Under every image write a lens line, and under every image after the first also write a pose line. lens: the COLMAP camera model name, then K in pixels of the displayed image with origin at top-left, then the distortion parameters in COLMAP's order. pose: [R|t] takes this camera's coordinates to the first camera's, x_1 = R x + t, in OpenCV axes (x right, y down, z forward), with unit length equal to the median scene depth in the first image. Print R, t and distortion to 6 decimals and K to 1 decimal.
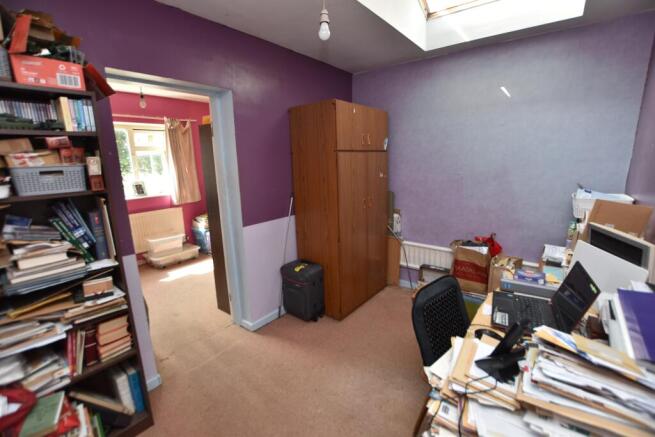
lens RADIAL K [[289.8, 0, 327.5], [0, 289.8, 218.5], [0, 0, 1]] dist [-0.017940, 0.000434]
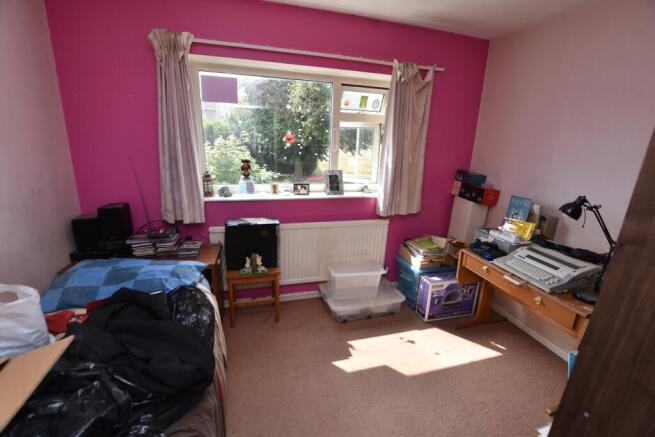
lens RADIAL K [[289.8, 0, 327.5], [0, 289.8, 218.5], [0, 0, 1]] dist [-0.017940, 0.000434]
pose [[0.815166, 0.220065, -0.535794, -0.297066], [-0.179671, 0.975456, 0.127292, -0.097601], [0.550656, -0.007497, 0.834698, 0.444853]]
